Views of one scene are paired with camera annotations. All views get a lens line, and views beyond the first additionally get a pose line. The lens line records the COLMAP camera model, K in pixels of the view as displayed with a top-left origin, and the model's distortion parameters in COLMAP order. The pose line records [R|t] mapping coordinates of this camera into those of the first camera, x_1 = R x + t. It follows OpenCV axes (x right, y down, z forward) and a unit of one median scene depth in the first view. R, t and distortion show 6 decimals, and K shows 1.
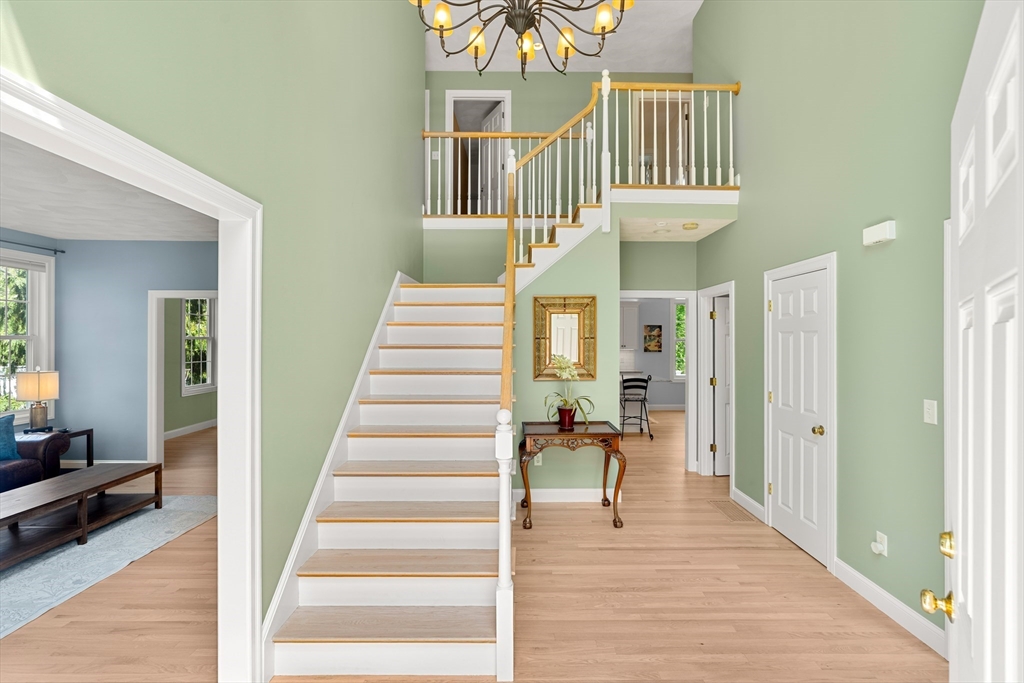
lens RADIAL K [[464.6, 0, 506.0], [0, 464.6, 338.6], [0, 0, 1]] dist [0.000960, 0.000301]
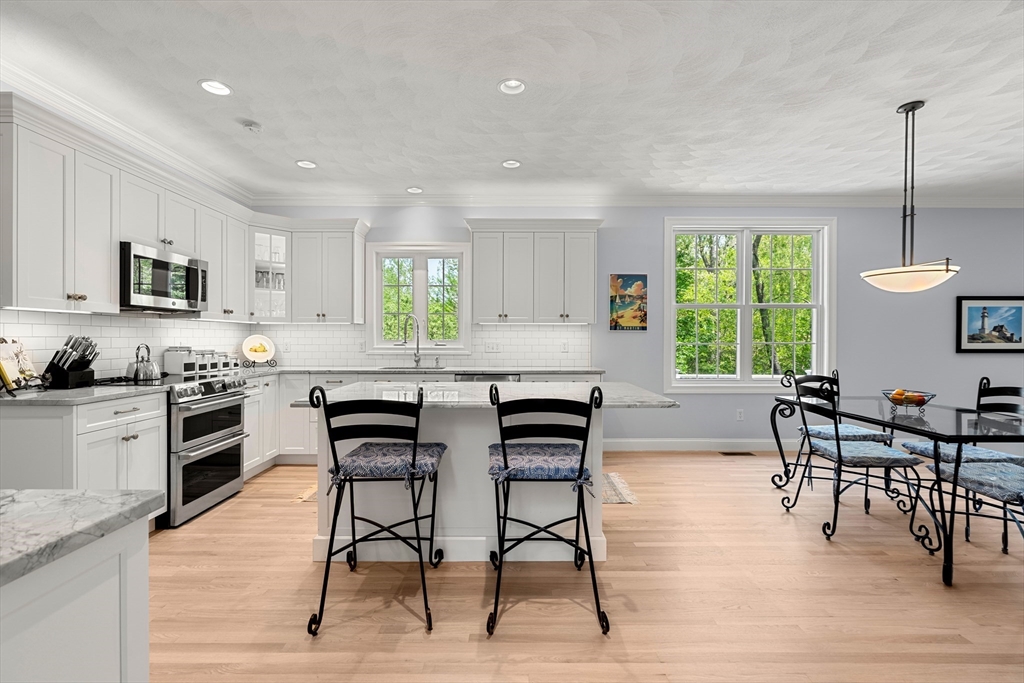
lens RADIAL K [[464.6, 0, 506.0], [0, 464.6, 338.6], [0, 0, 1]] dist [0.000960, 0.000301]
pose [[0.999688, 0.000490, 0.024981, 0.177950], [-0.000590, 0.999992, 0.004016, 0.035742], [-0.024979, -0.004030, 0.999680, 0.524533]]
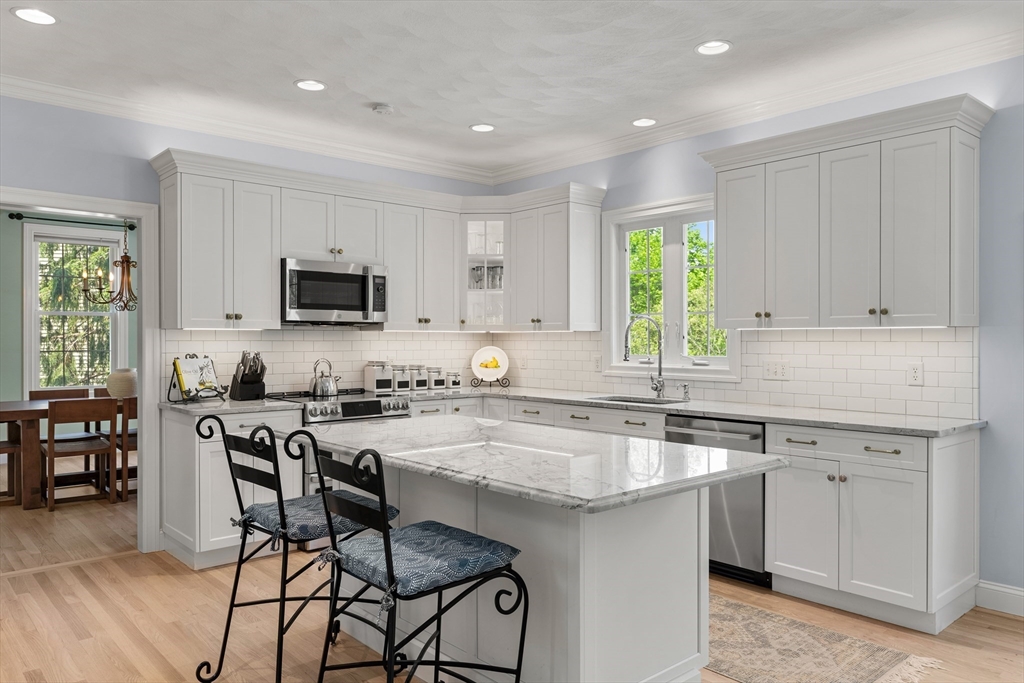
lens RADIAL K [[725.9, 0, 512.0], [0, 725.9, 341.5], [0, 0, 1]] dist [-0.000388, 0.001659]
pose [[0.686392, 0.001232, -0.727230, 0.377461], [0.002179, 0.999991, 0.003751, 0.027840], [0.727228, -0.004159, 0.686383, 0.610485]]
